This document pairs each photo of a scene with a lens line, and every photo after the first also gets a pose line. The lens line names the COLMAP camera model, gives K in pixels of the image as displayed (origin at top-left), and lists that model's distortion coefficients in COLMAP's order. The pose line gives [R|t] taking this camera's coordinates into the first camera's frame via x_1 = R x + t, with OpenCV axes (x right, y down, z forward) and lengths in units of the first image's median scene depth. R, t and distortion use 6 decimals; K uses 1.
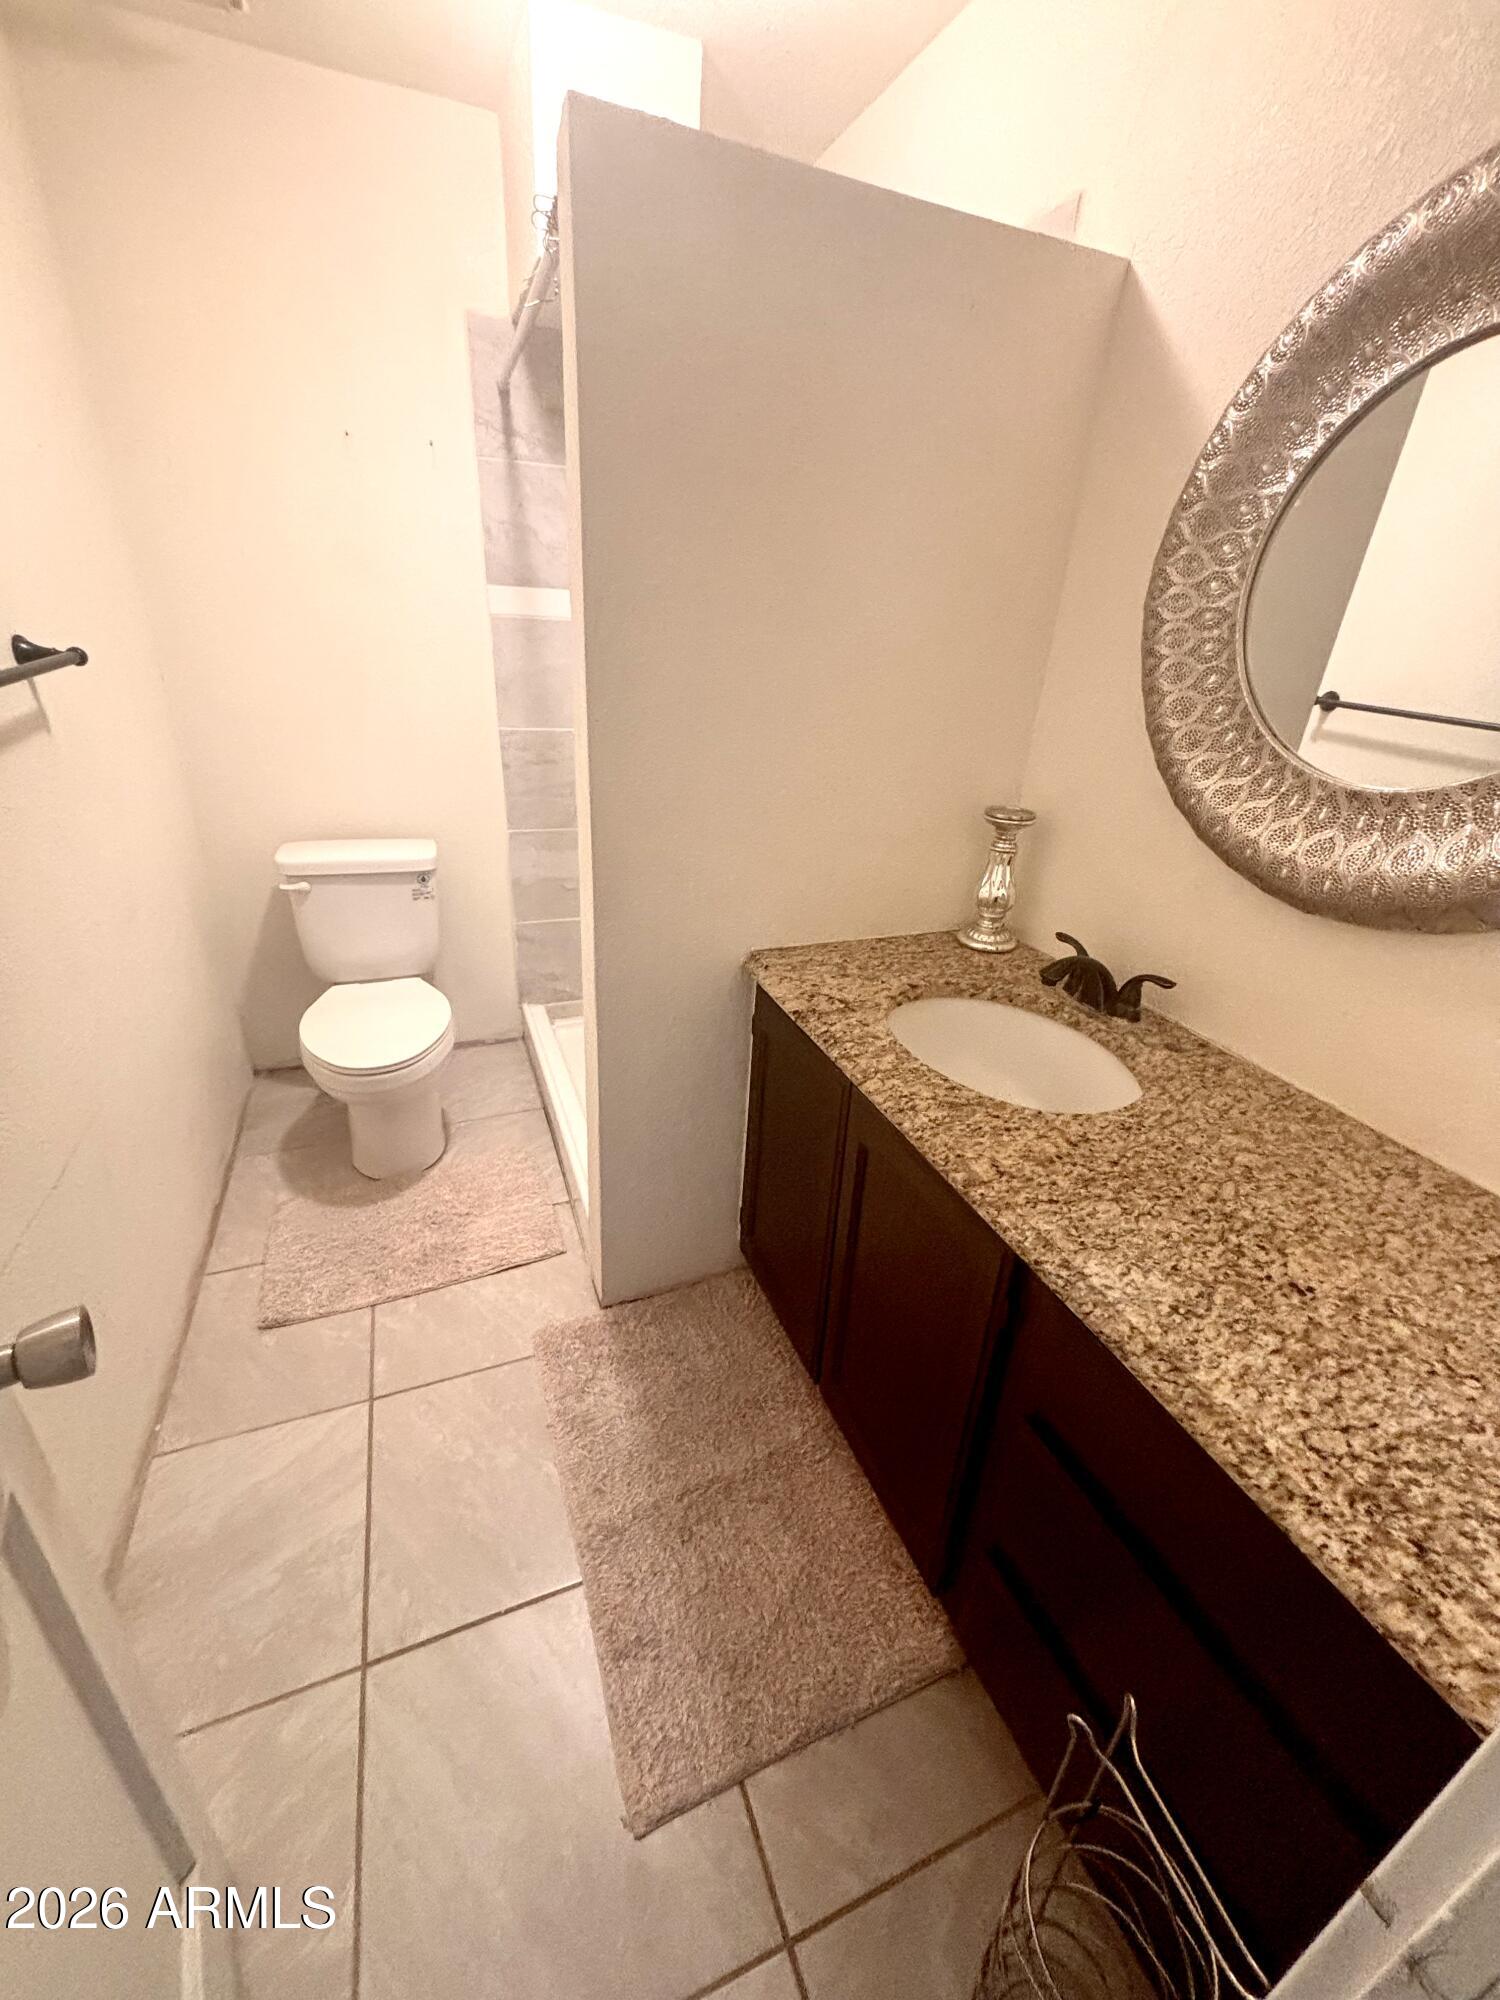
lens RADIAL K [[810.5, 0, 750.0], [0, 810.5, 1000.0], [0, 0, 1]] dist [0.000506, -0.000603]
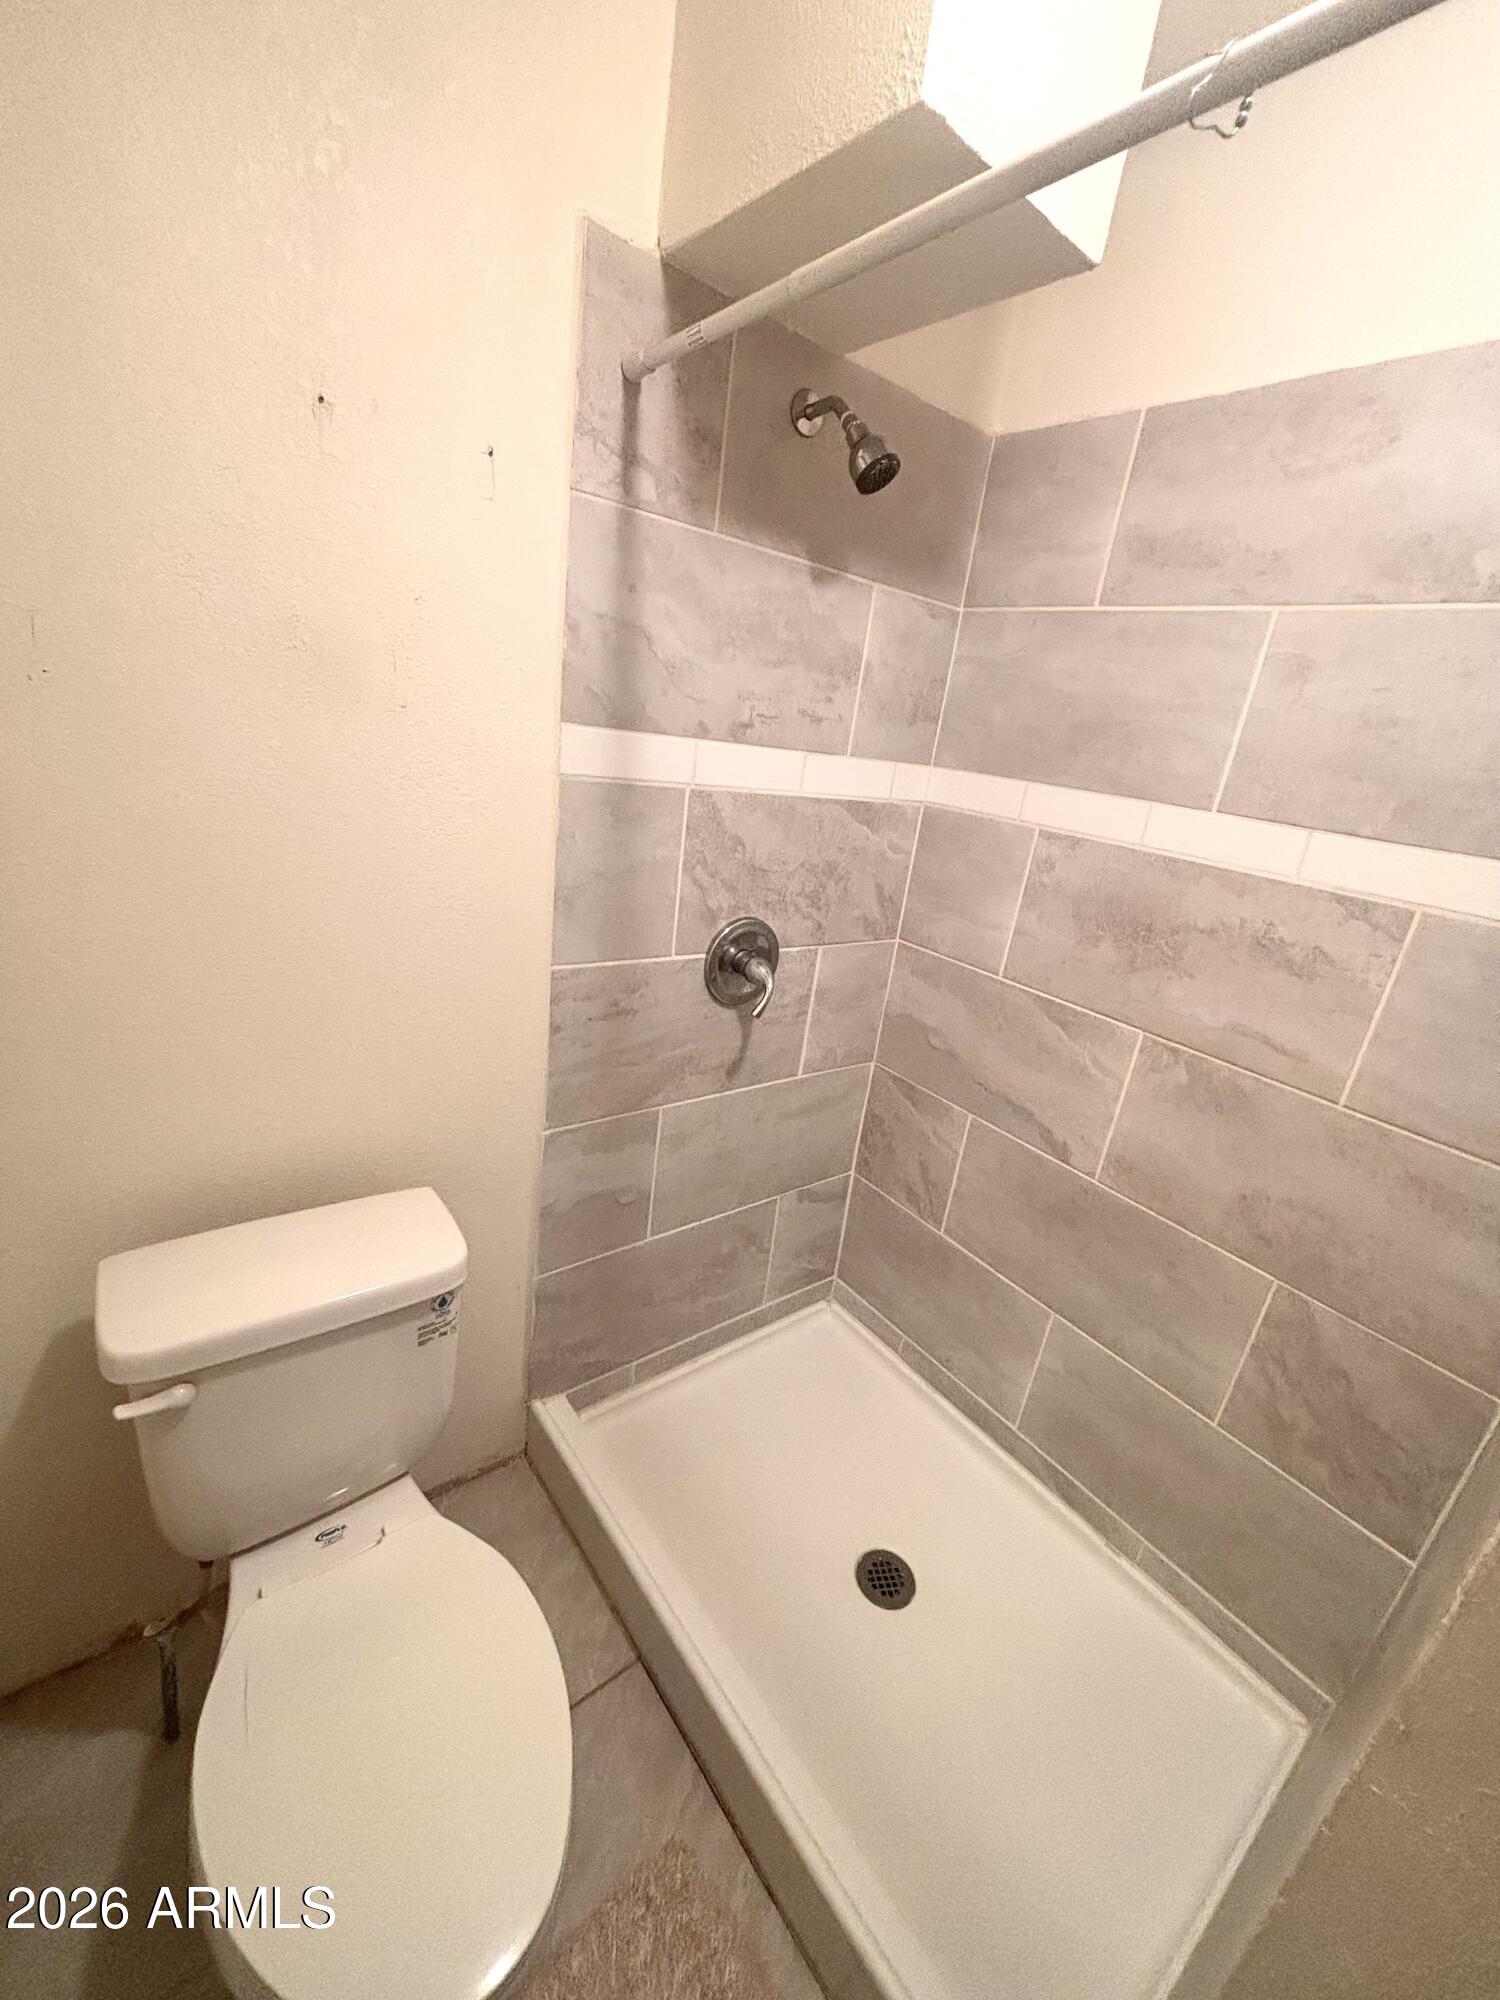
lens RADIAL K [[810.5, 0, 750.0], [0, 810.5, 1000.0], [0, 0, 1]] dist [0.000506, -0.000603]
pose [[0.958767, -0.024688, 0.283119, -0.358236], [0.047657, 0.996079, -0.074530, -0.282897], [-0.280169, 0.084949, 0.956185, 0.467677]]
